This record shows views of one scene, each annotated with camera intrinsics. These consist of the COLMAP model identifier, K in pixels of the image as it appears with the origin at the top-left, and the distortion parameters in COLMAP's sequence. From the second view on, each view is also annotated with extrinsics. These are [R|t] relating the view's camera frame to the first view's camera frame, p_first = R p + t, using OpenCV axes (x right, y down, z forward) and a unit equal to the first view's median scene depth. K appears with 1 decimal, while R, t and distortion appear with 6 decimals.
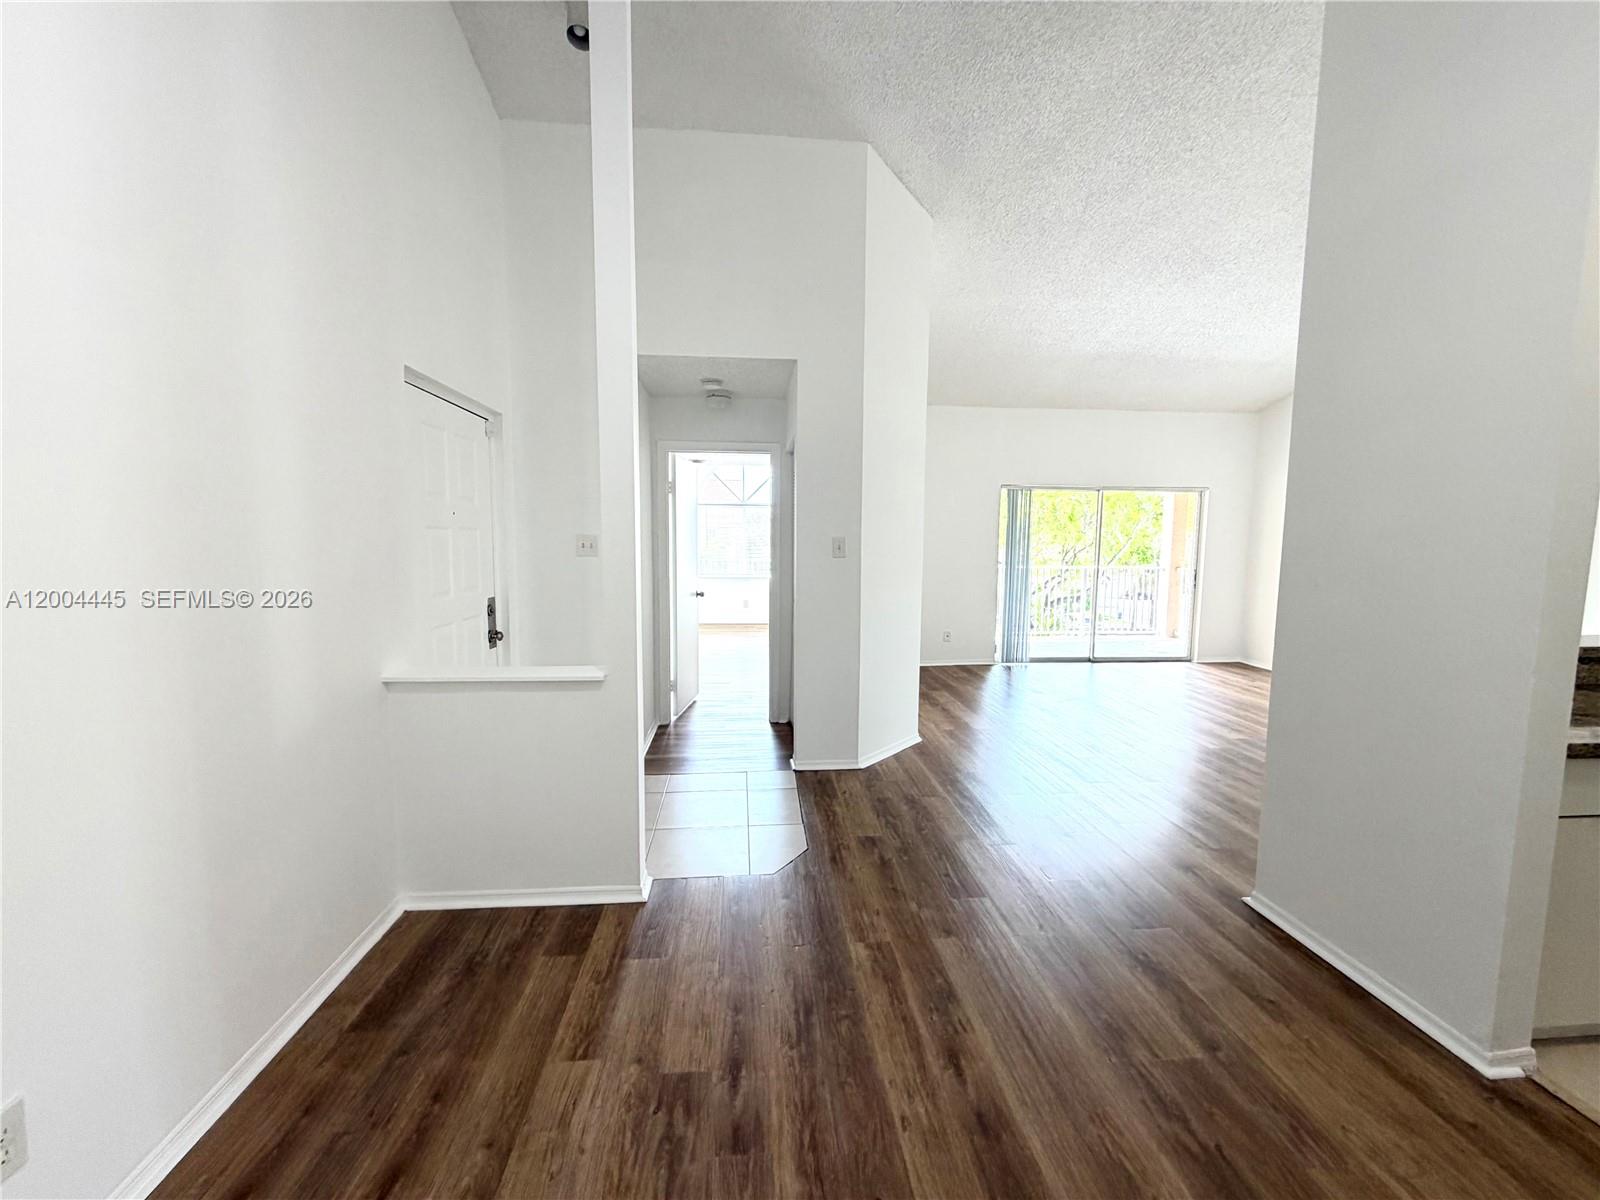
lens RADIAL K [[634.8, 0, 799.2], [0, 634.8, 601.7], [0, 0, 1]] dist [0.001214, -0.000440]
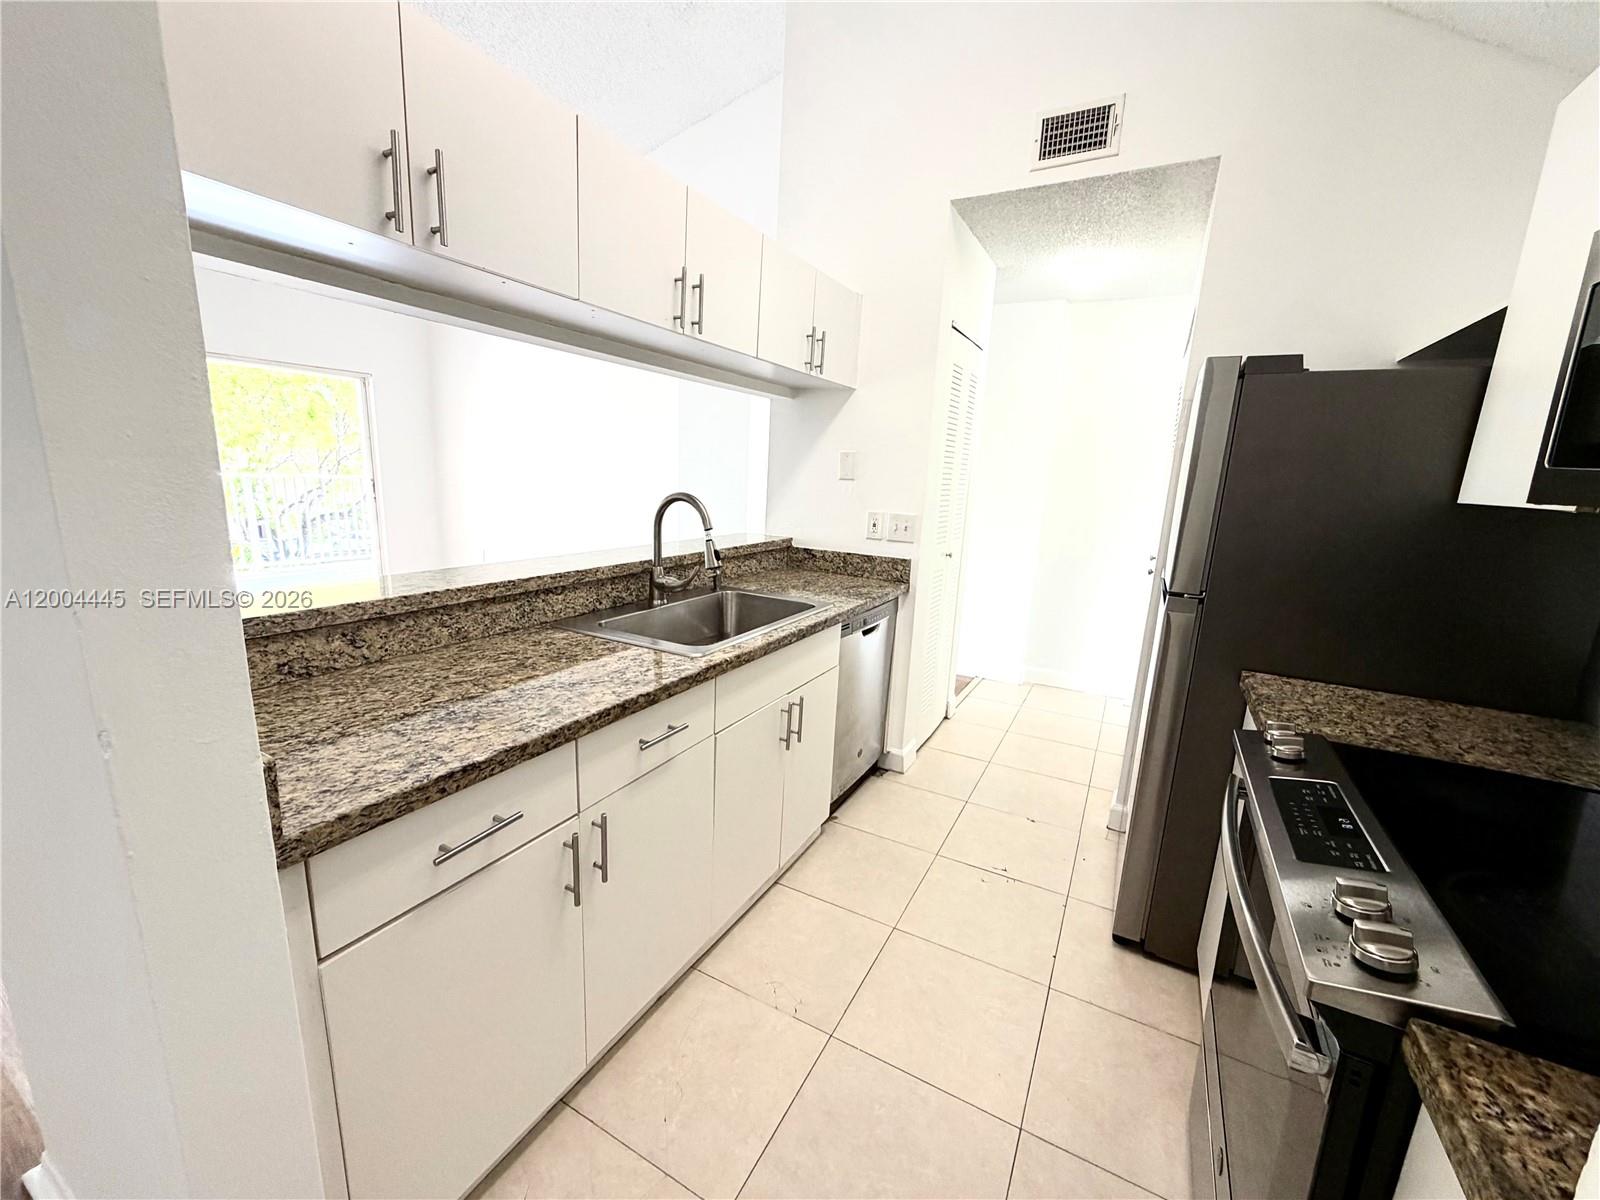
lens RADIAL K [[634.8, 0, 798.4], [0, 634.8, 599.5], [0, 0, 1]] dist [0.001214, -0.000440]
pose [[0.551383, -0.152488, 0.820198, 0.803965], [0.040523, 0.986888, 0.156236, -0.009463], [-0.833267, -0.052909, 0.550333, 0.326993]]
